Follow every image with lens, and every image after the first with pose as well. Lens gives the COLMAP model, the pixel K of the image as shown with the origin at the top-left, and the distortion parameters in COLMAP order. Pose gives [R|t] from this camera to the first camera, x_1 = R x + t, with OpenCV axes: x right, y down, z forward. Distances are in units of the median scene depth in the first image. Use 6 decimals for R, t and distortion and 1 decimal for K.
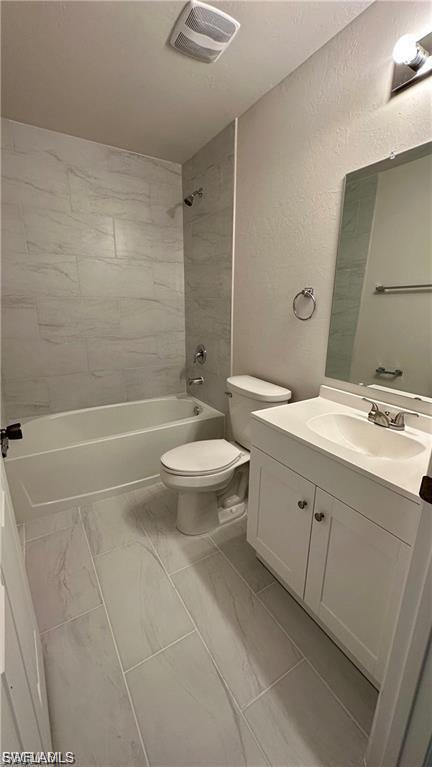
lens RADIAL K [[308.1, 0, 216.0], [0, 308.1, 383.5], [0, 0, 1]] dist [-0.001735, -0.000152]
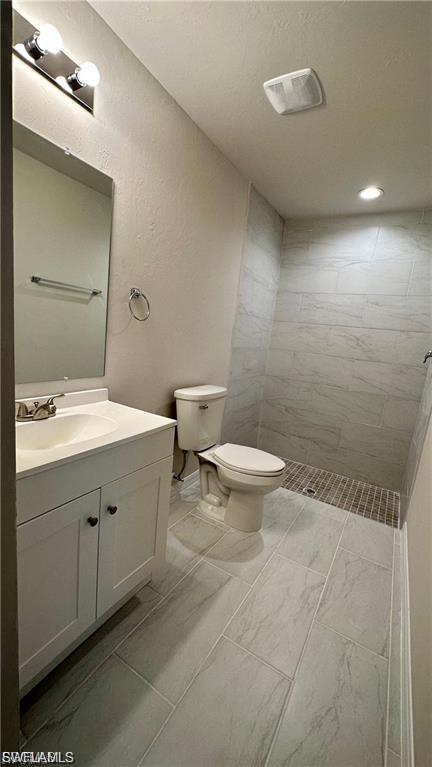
lens RADIAL K [[308.1, 0, 216.0], [0, 308.1, 383.5], [0, 0, 1]] dist [-0.001735, -0.000152]
pose [[-0.466840, -0.220249, 0.856476, -0.572140], [0.126520, 0.941893, 0.311177, -0.219948], [-0.875245, 0.253631, -0.411847, 0.959367]]
